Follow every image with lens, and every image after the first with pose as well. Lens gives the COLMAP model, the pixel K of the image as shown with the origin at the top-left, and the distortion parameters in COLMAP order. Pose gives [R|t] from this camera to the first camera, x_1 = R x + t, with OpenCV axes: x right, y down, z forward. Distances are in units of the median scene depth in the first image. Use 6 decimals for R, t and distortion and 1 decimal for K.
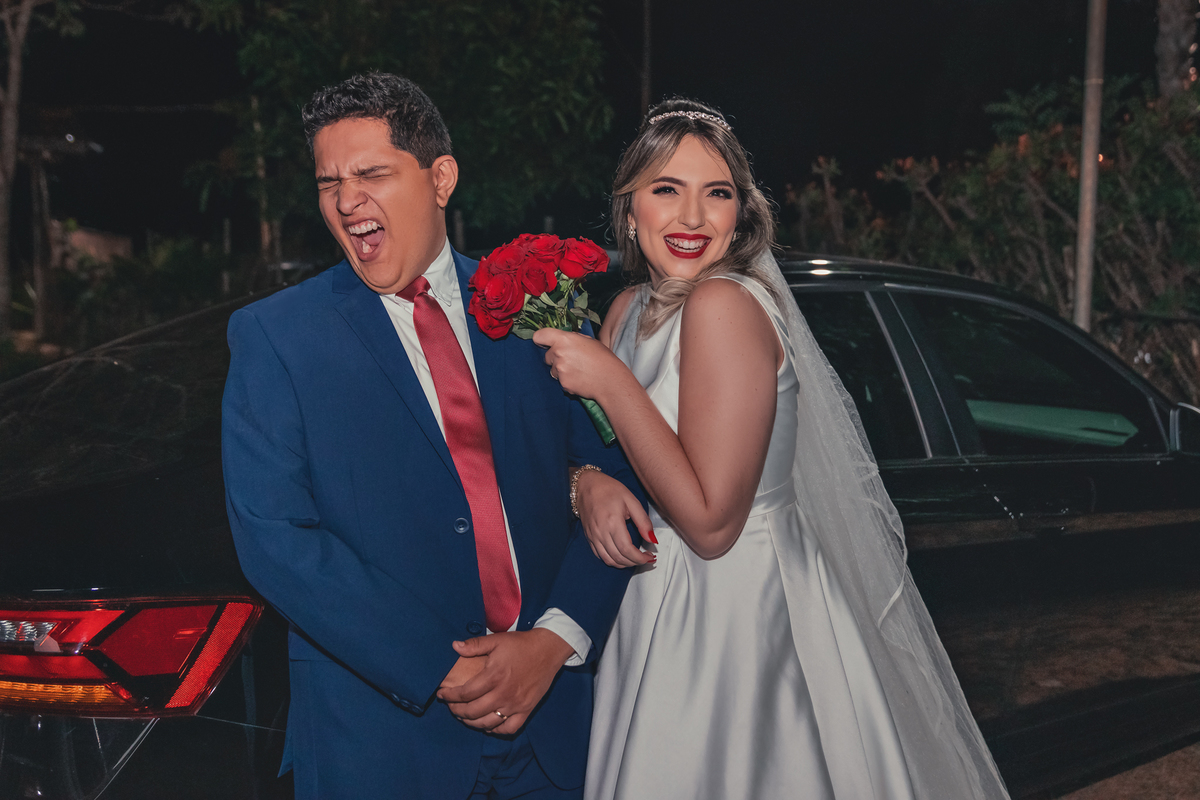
lens RADIAL K [[1469.6, 0, 600.0], [0, 1469.6, 400.0], [0, 0, 1]] dist [-0.009994, 0.007343]
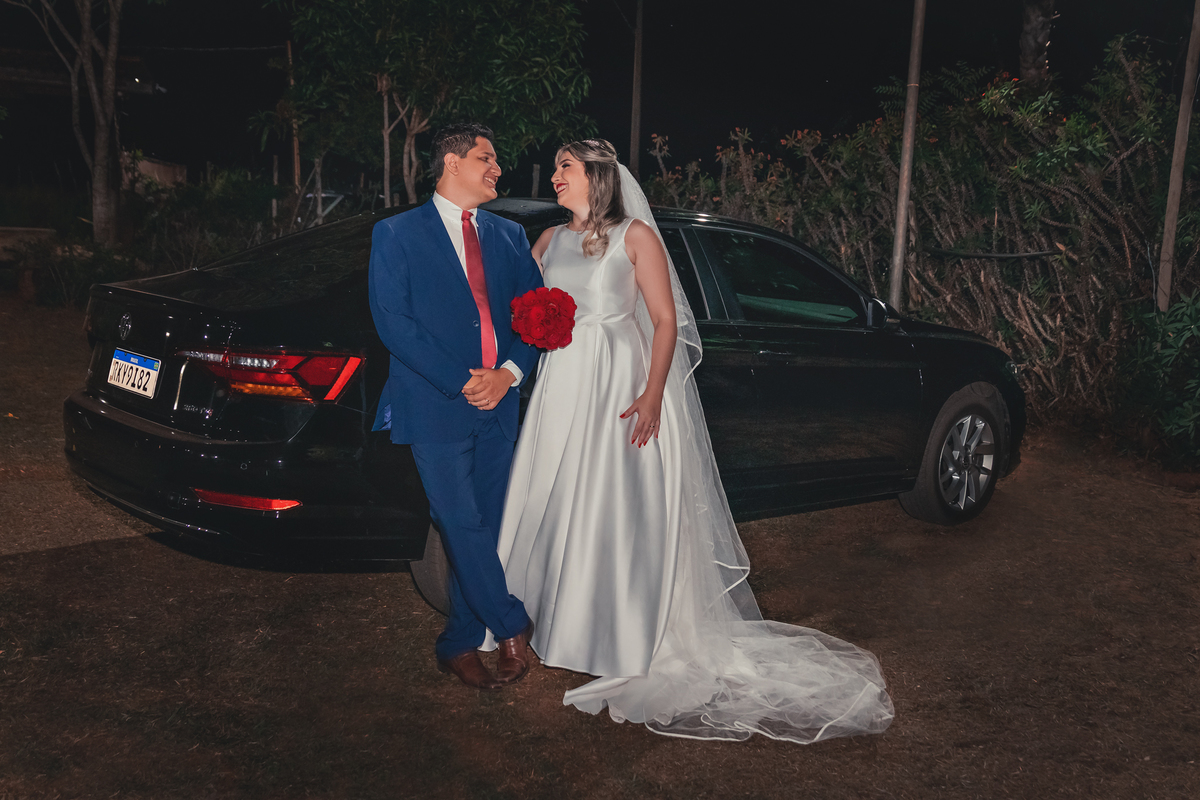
lens RADIAL K [[1326.4, 0, 600.0], [0, 1326.4, 400.0], [0, 0, 1]] dist [0.013409, -0.009422]
pose [[0.999598, 0.027652, 0.006308, 0.024101], [-0.027970, 0.997945, 0.057641, 0.014968], [-0.004701, -0.057794, 0.998317, -0.209644]]
